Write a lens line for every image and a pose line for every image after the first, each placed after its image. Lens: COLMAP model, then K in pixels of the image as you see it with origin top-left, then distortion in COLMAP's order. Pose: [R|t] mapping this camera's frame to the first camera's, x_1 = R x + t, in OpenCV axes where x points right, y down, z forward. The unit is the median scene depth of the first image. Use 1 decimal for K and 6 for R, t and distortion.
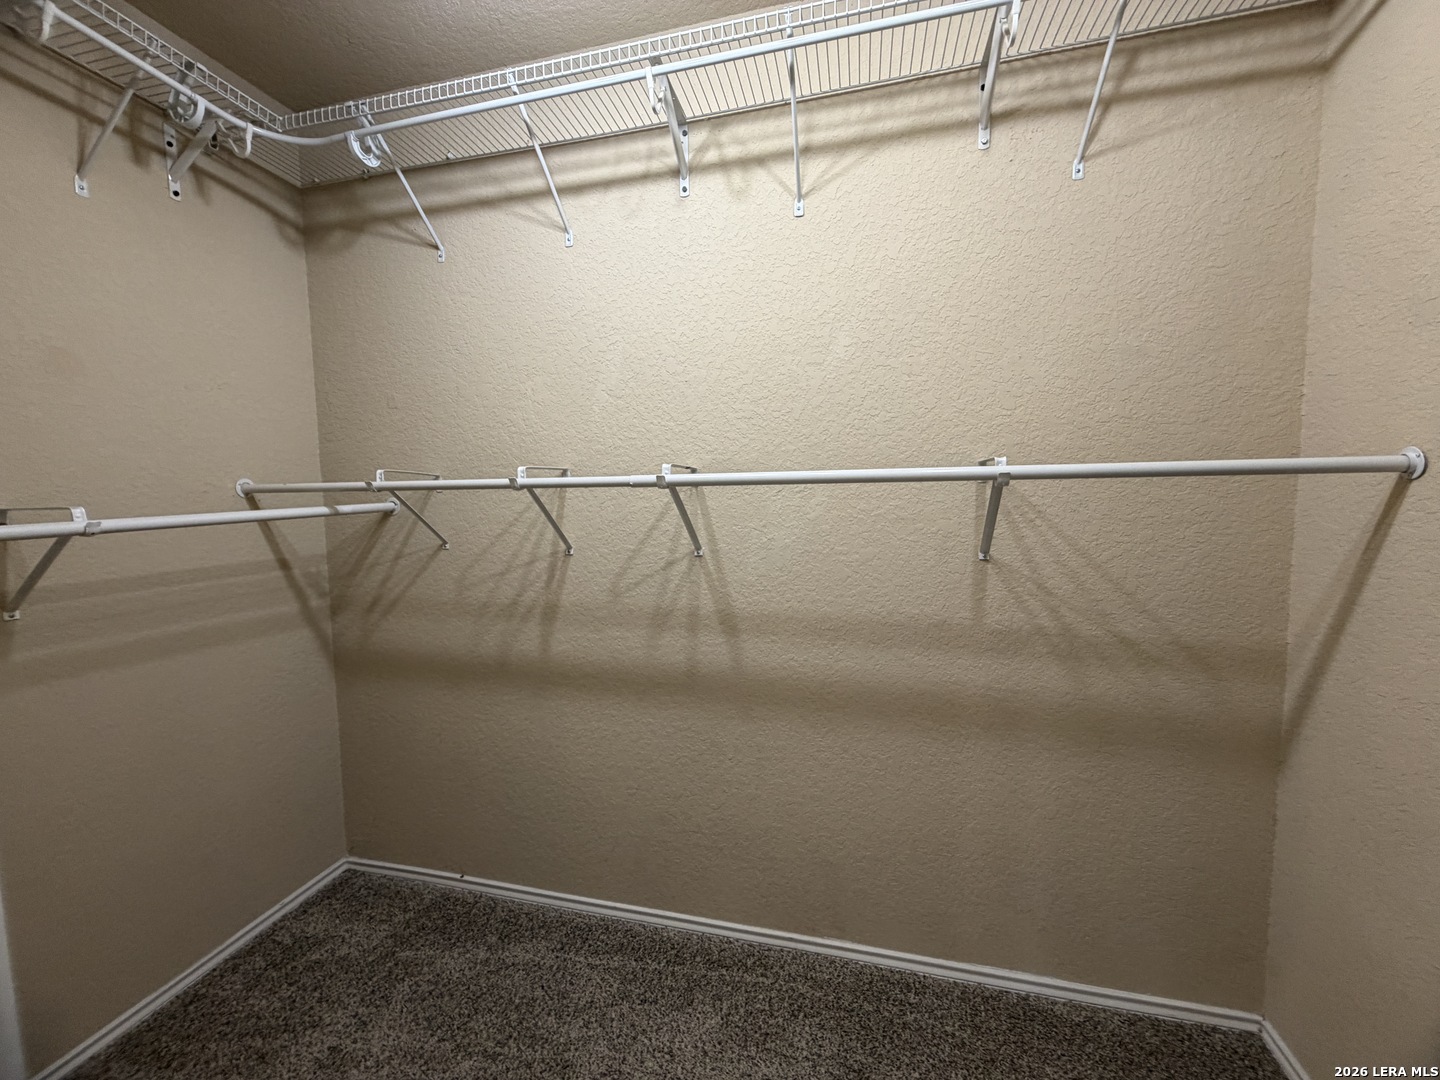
lens RADIAL K [[576.5, 0, 716.6], [0, 576.5, 542.6], [0, 0, 1]] dist [-0.001031, -0.000115]
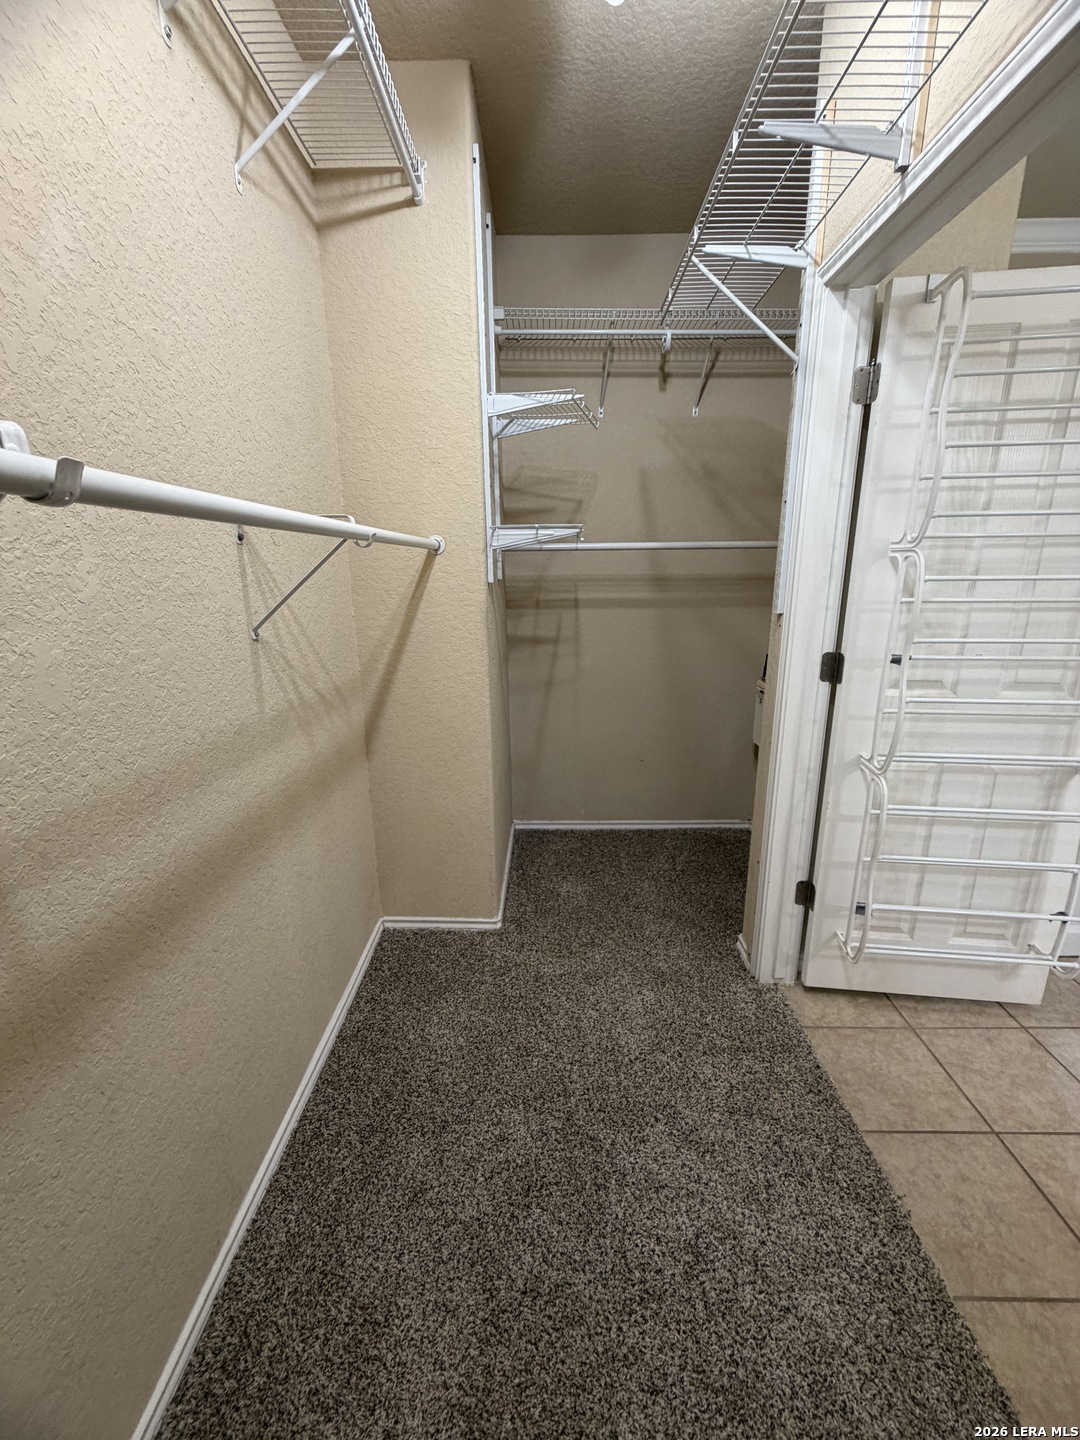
lens RADIAL K [[576.5, 0, 540.0], [0, 576.5, 720.0], [0, 0, 1]] dist [-0.001031, -0.000115]
pose [[-0.237662, -0.229969, 0.943733, -0.456519], [0.102893, 0.960143, 0.259880, -0.033606], [-0.965883, 0.158867, -0.204527, 0.789243]]
